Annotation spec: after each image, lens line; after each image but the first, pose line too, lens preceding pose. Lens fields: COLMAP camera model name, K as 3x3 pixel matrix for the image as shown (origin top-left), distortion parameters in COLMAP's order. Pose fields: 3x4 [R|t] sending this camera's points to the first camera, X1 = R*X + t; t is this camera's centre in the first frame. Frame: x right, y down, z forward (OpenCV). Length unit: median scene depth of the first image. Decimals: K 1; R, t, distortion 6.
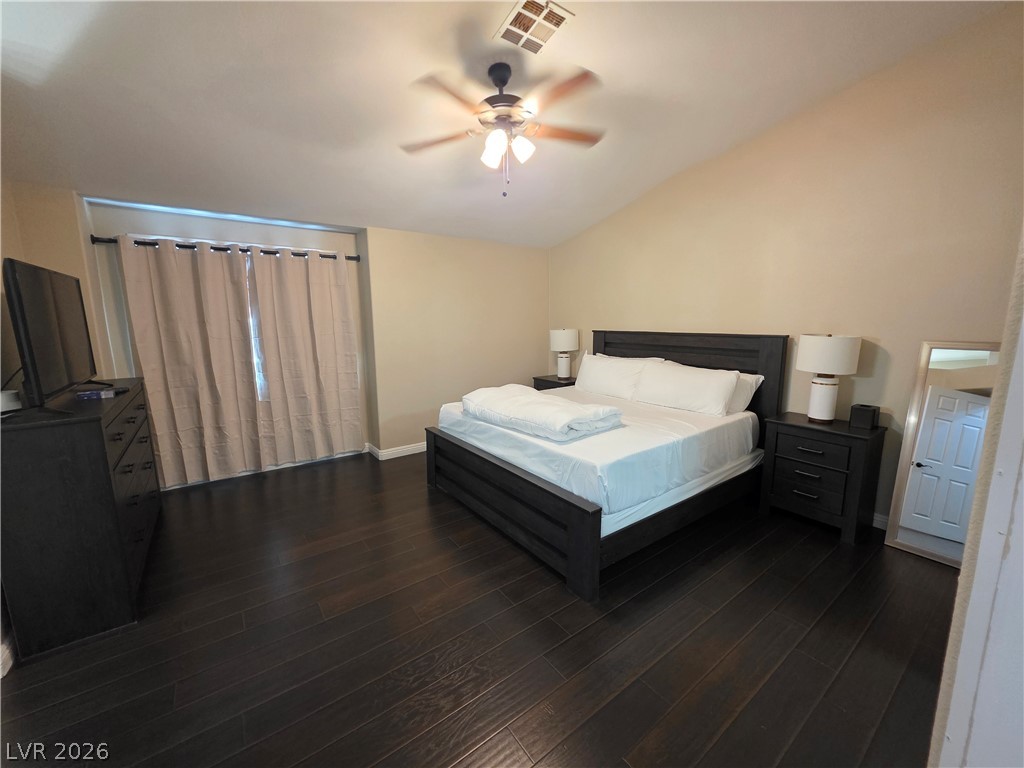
lens RADIAL K [[408.0, 0, 512.2], [0, 408.0, 382.8], [0, 0, 1]] dist [0.004451, -0.000833]
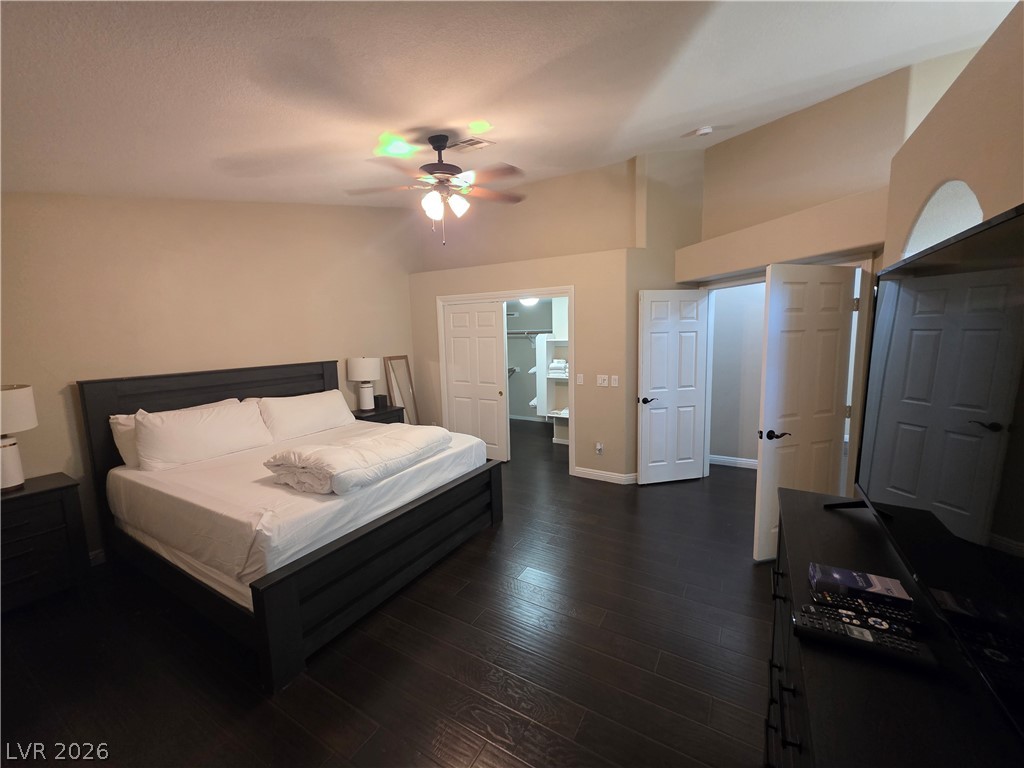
lens RADIAL K [[408.0, 0, 512.2], [0, 408.0, 382.8], [0, 0, 1]] dist [0.004451, -0.000833]
pose [[-0.392464, -0.097553, 0.914580, -0.851839], [0.171086, 0.969263, 0.176802, -0.182673], [-0.903716, 0.225860, -0.363710, 0.962745]]
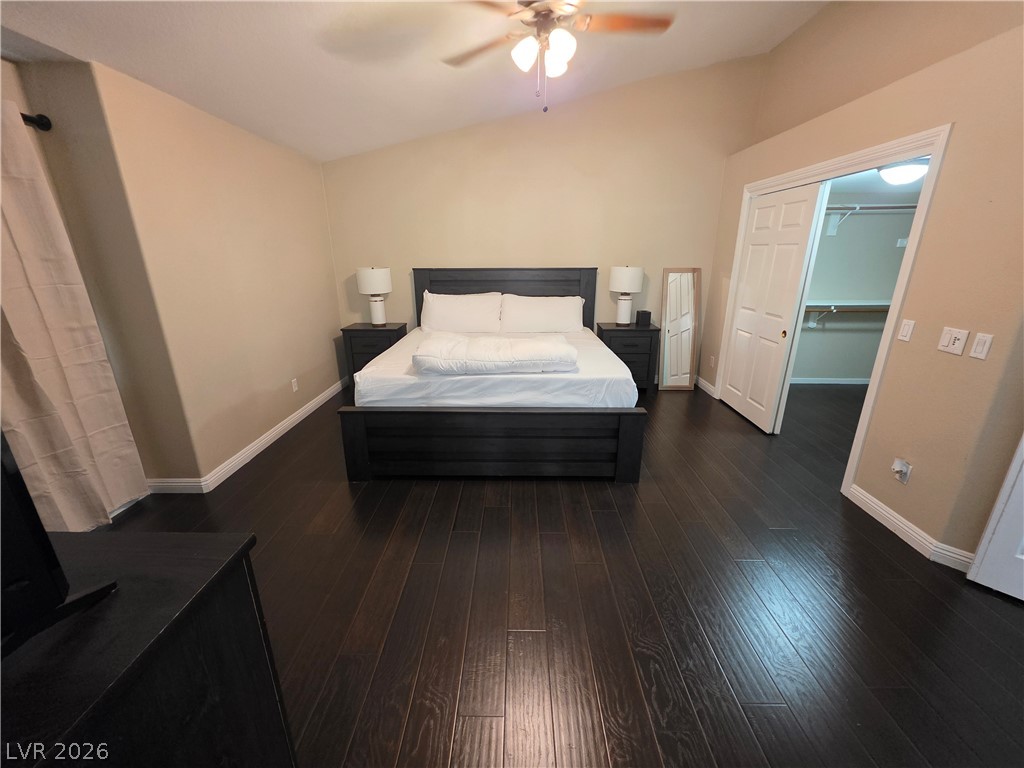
lens RADIAL K [[408.0, 0, 512.2], [0, 408.0, 382.8], [0, 0, 1]] dist [0.004451, -0.000833]
pose [[0.604047, -0.236540, 0.761036, -0.640023], [0.125459, 0.971254, 0.202300, -0.050991], [-0.787012, -0.026720, 0.616359, 0.354218]]
